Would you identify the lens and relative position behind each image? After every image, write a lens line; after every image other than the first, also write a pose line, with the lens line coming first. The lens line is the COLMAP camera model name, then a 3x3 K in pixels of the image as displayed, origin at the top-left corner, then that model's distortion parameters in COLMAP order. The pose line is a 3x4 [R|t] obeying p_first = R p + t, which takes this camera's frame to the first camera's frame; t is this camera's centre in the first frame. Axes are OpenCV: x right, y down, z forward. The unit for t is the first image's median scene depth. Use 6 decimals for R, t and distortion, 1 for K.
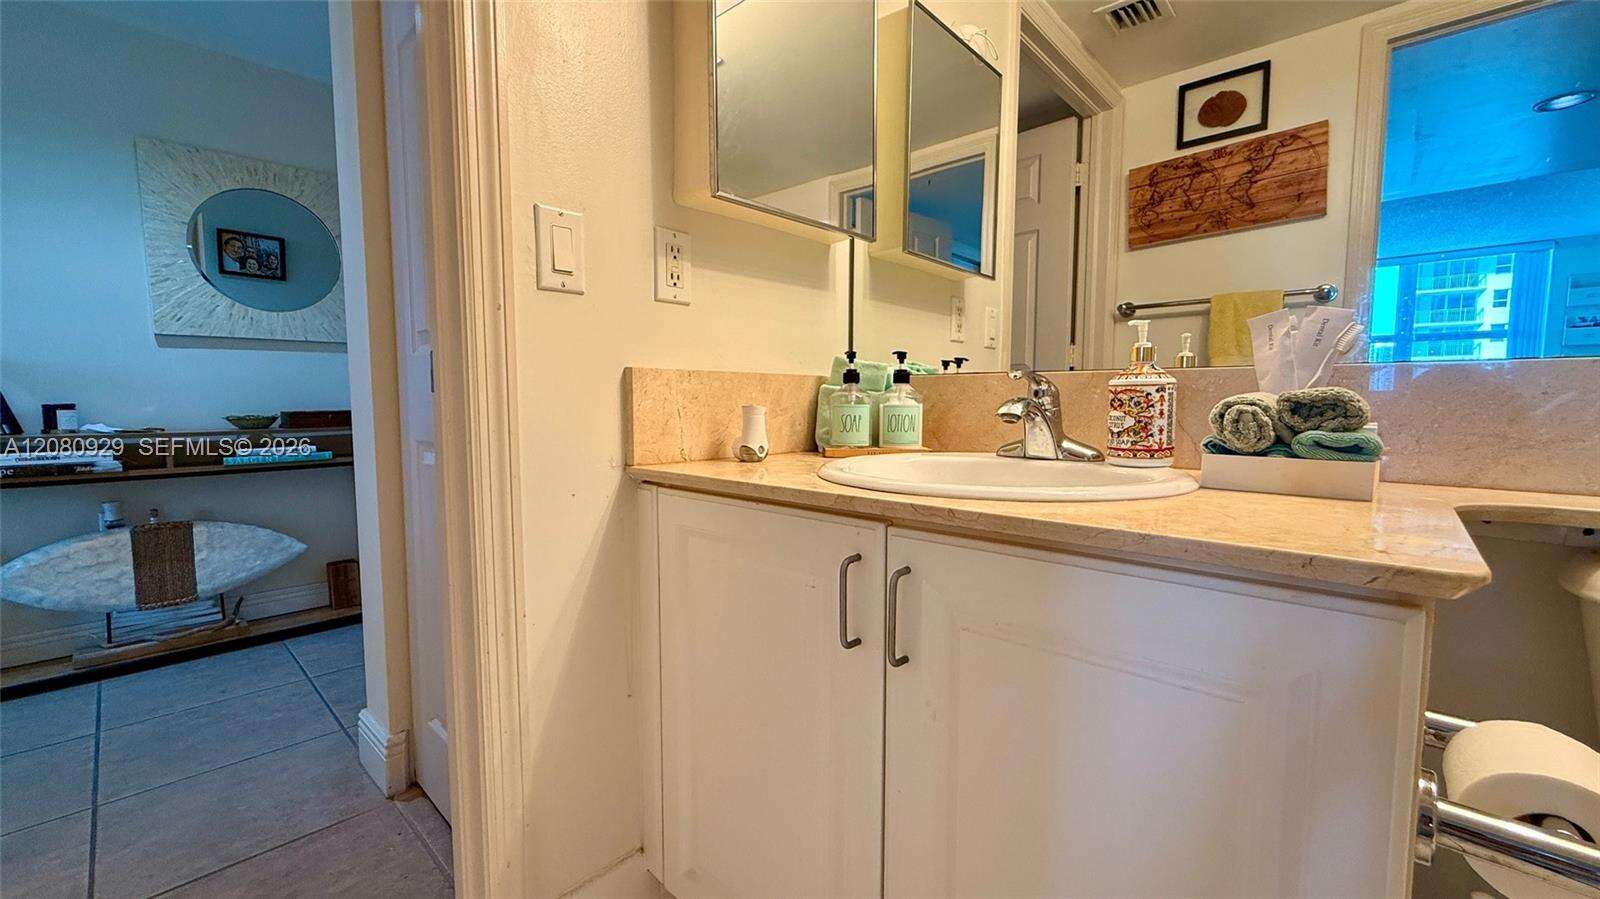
lens RADIAL K [[635.8, 0, 796.1], [0, 635.8, 451.6], [0, 0, 1]] dist [-0.000462, -0.000161]
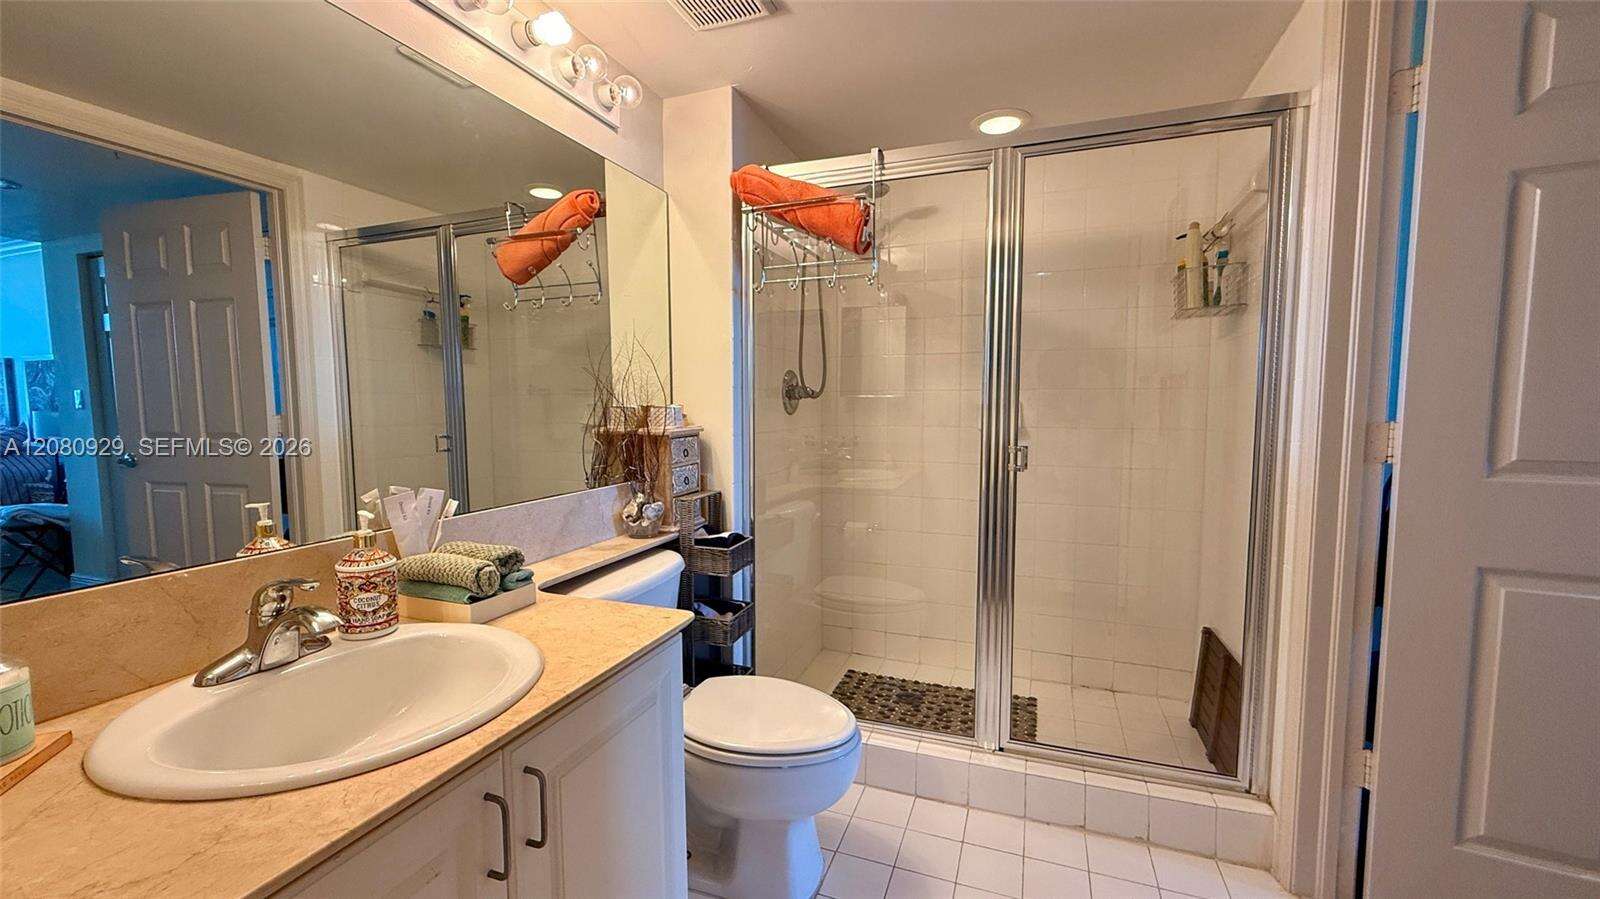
lens RADIAL K [[638.3, 0, 795.7], [0, 638.3, 451.7], [0, 0, 1]] dist [-0.000830, -0.000144]
pose [[-0.378512, -0.071979, 0.922794, -0.845507], [0.078673, 0.990862, 0.109559, -0.389273], [-0.922247, 0.114068, -0.369390, 0.701088]]
